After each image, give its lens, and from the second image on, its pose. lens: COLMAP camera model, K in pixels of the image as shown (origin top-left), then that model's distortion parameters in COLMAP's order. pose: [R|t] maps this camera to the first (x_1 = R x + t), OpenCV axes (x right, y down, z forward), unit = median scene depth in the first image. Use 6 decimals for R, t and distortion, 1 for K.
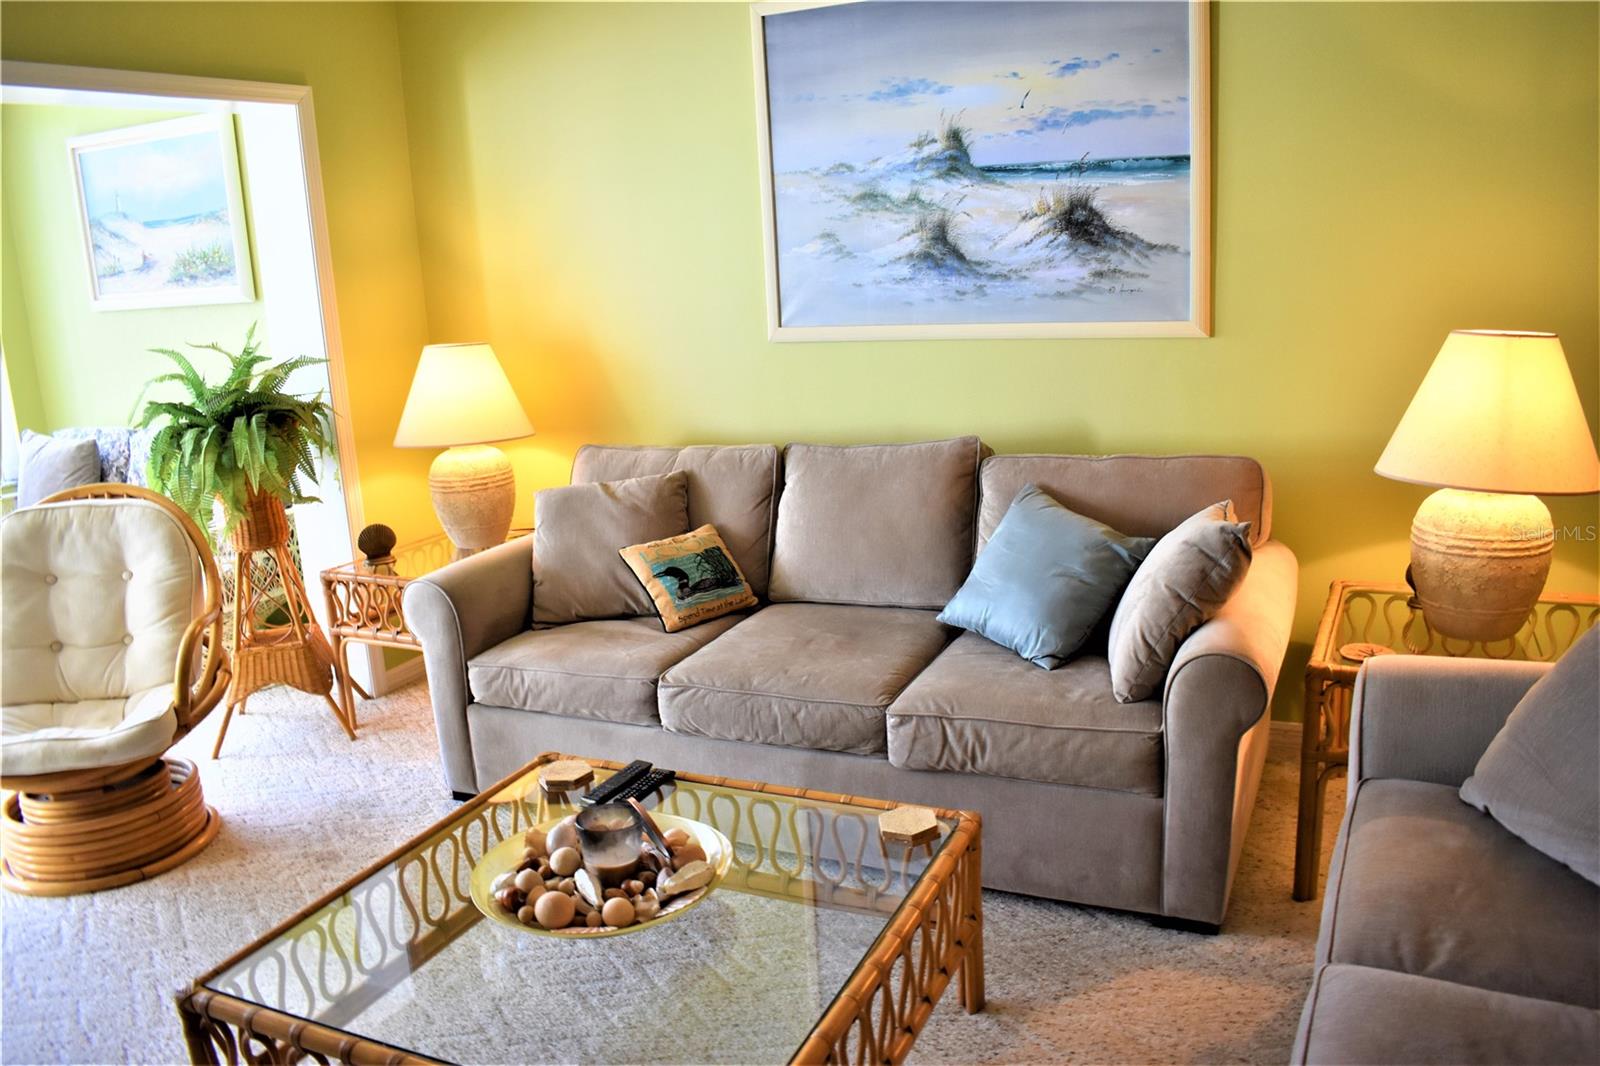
lens RADIAL K [[1247.6, 0, 800.2], [0, 1247.6, 533.1], [0, 0, 1]] dist [-0.052355, -0.000721]
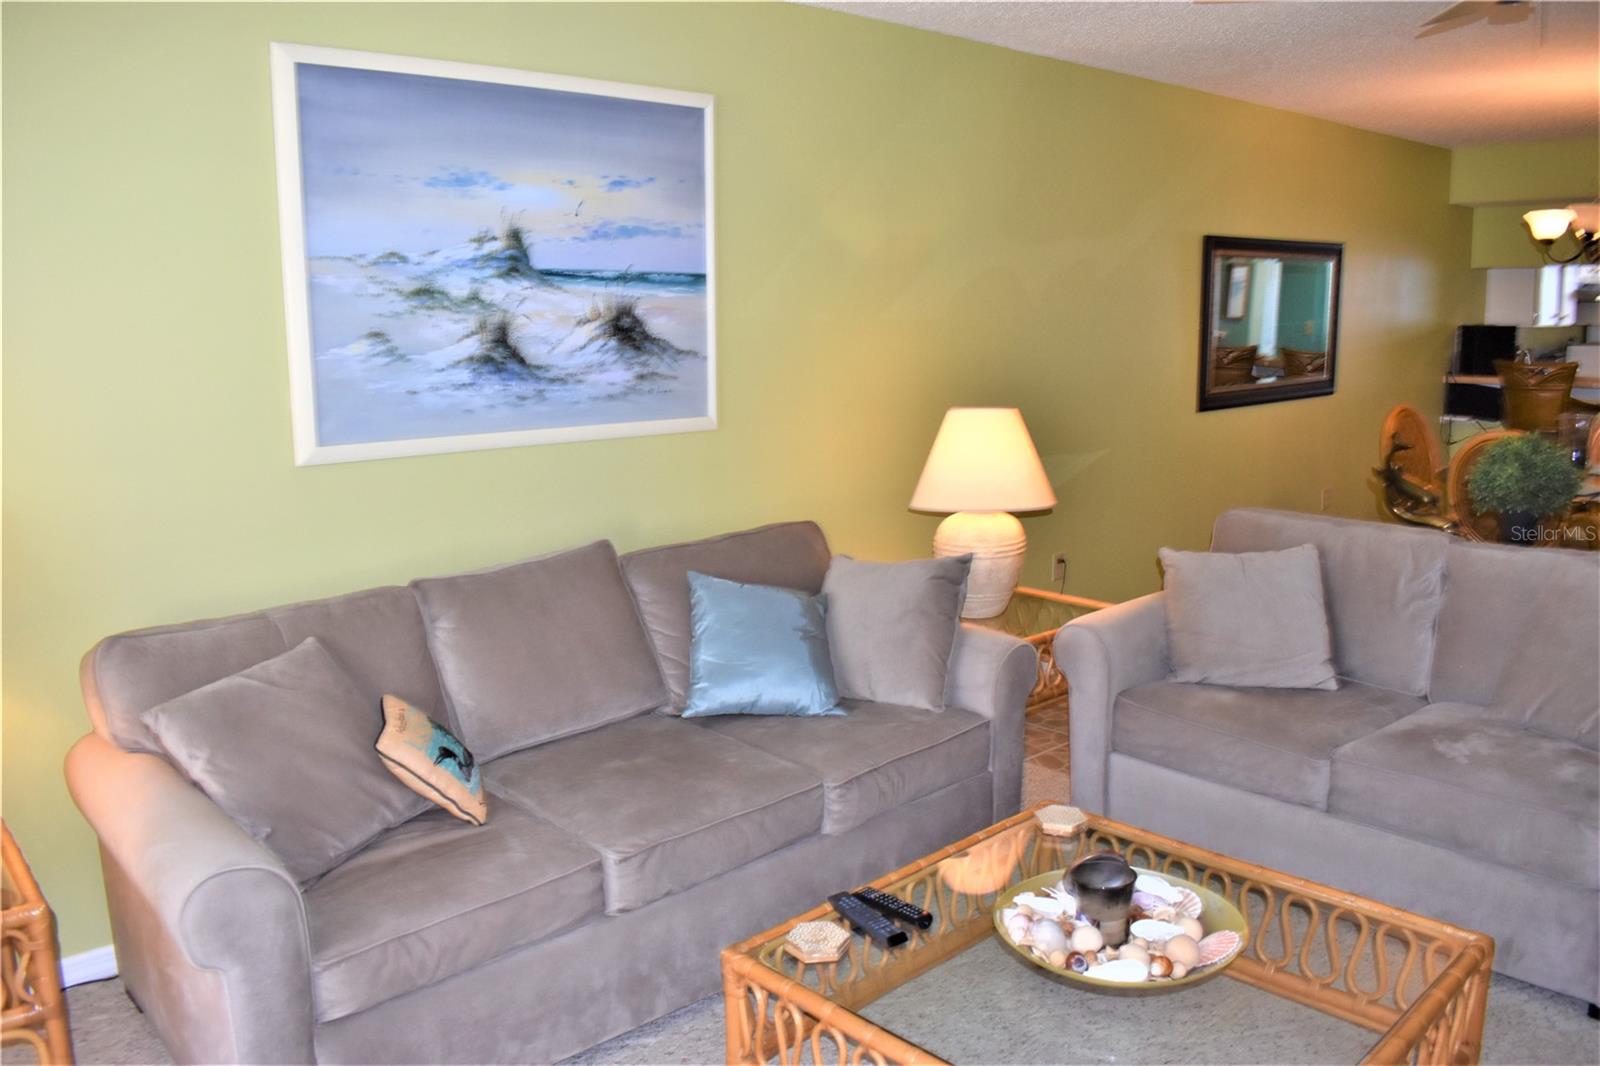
lens RADIAL K [[1247.6, 0, 801.1], [0, 1247.6, 531.4], [0, 0, 1]] dist [-0.052355, -0.000721]
pose [[0.394510, -0.104695, 0.912908, -0.683094], [0.213390, 0.976766, 0.019803, -0.068710], [-0.893771, 0.186993, 0.407685, 0.452708]]
